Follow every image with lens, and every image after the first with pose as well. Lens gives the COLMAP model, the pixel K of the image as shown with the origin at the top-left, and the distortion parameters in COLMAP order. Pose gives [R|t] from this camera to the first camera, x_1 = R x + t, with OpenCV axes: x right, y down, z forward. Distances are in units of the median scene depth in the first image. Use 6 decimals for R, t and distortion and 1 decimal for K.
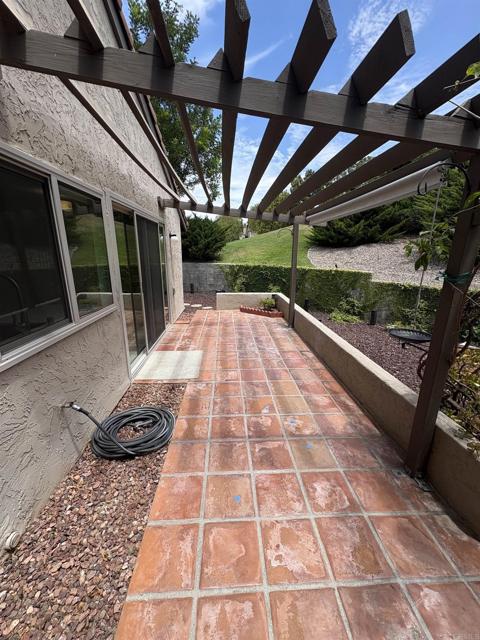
lens RADIAL K [[253.8, 0, 241.2], [0, 253.8, 319.6], [0, 0, 1]] dist [0.002026, -0.000100]
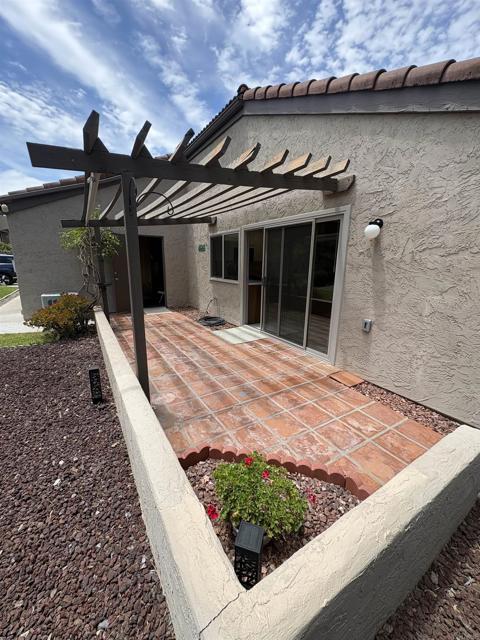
lens RADIAL K [[253.8, 0, 240.6], [0, 253.8, 320.7], [0, 0, 1]] dist [0.002026, -0.000100]
pose [[-0.878608, 0.088440, -0.469282, 0.301920], [-0.143426, 0.888461, 0.435965, -0.420378], [0.455495, 0.450350, -0.767925, 1.688412]]
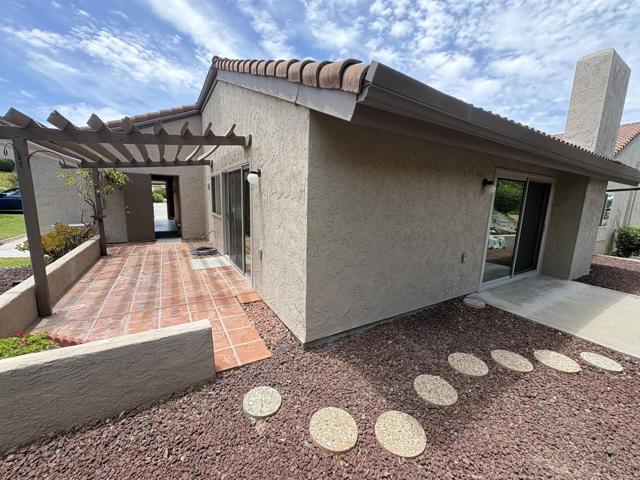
lens RADIAL K [[253.8, 0, 319.2], [0, 253.8, 239.2], [0, 0, 1]] dist [0.002026, -0.000100]
pose [[-0.886613, 0.040661, -0.460720, -0.124936], [-0.155515, 0.911921, 0.379757, -0.558928], [0.435582, 0.408346, -0.802198, 2.083009]]
